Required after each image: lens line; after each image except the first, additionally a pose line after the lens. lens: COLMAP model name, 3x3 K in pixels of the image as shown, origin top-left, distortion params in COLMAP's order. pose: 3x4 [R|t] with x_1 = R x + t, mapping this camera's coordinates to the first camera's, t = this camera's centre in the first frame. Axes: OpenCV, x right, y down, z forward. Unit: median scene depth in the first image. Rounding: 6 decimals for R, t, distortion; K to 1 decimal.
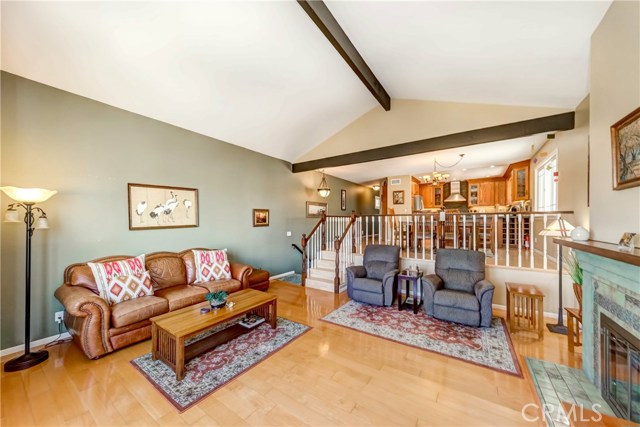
lens RADIAL K [[229.1, 0, 321.5], [0, 229.1, 218.5], [0, 0, 1]] dist [-0.000664, -0.000002]
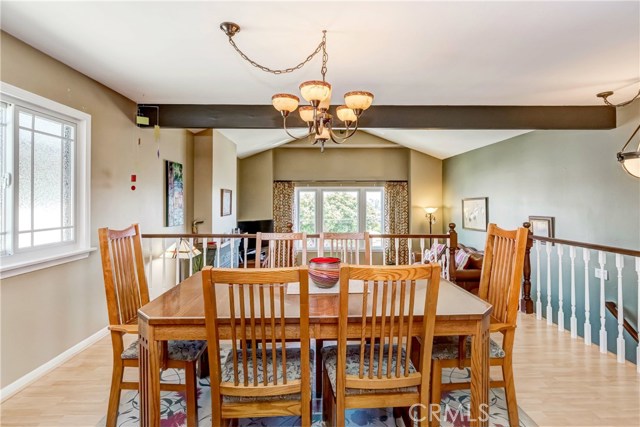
lens RADIAL K [[315.2, 0, 318.0], [0, 315.2, 198.3], [0, 0, 1]] dist [-0.000235, -0.000248]
pose [[-0.821800, -0.003420, -0.569765, 0.864856], [0.005261, 0.999894, -0.013591, -0.097242], [0.569751, -0.014166, -0.821695, 1.581233]]
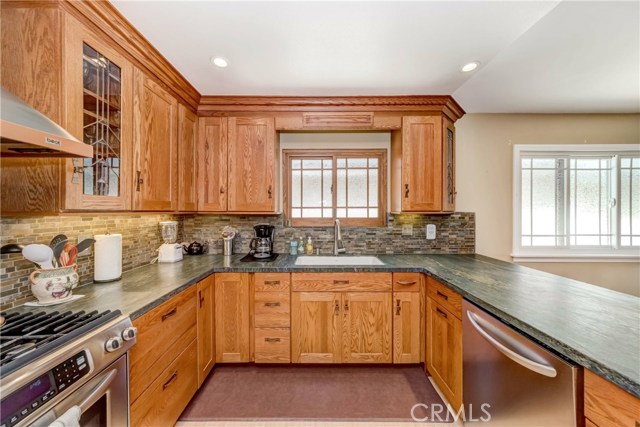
lens RADIAL K [[227.1, 0, 317.7], [0, 227.1, 211.6], [0, 0, 1]] dist [0.001228, 0.000198]
pose [[-0.556942, -0.002602, 0.830547, 0.915226], [-0.008286, 0.999963, -0.002423, -0.103965], [-0.830510, -0.008232, -0.556943, 1.824738]]
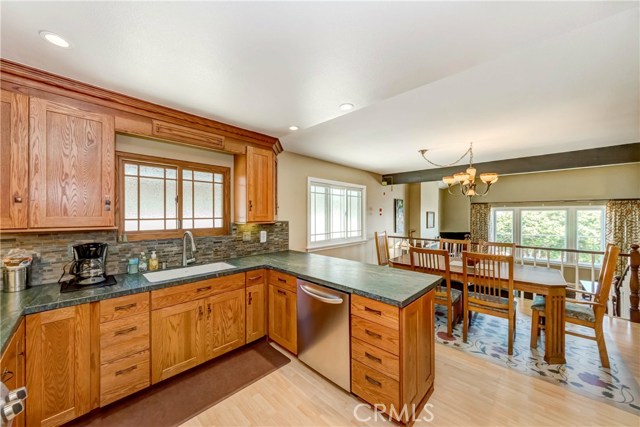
lens RADIAL K [[230.4, 0, 305.8], [0, 230.4, 214.6], [0, 0, 1]] dist [0.001115, 0.000169]
pose [[-0.979794, -0.000633, 0.200008, 0.940304], [-0.002086, 0.999973, -0.007054, -0.121765], [-0.199998, -0.007329, -0.979769, 1.962036]]
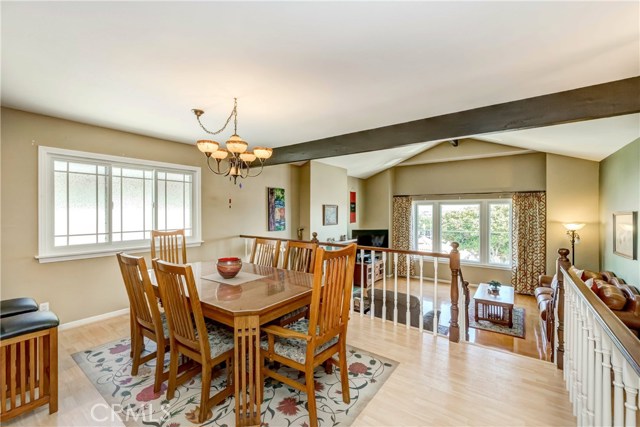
lens RADIAL K [[269.4, 0, 321.0], [0, 269.4, 211.5], [0, 0, 1]] dist [-0.003037, 0.000447]
pose [[-0.999056, -0.001513, 0.043414, 0.431989], [-0.001786, 0.999979, -0.006241, -0.109288], [-0.043404, -0.006312, -0.999038, 1.747036]]
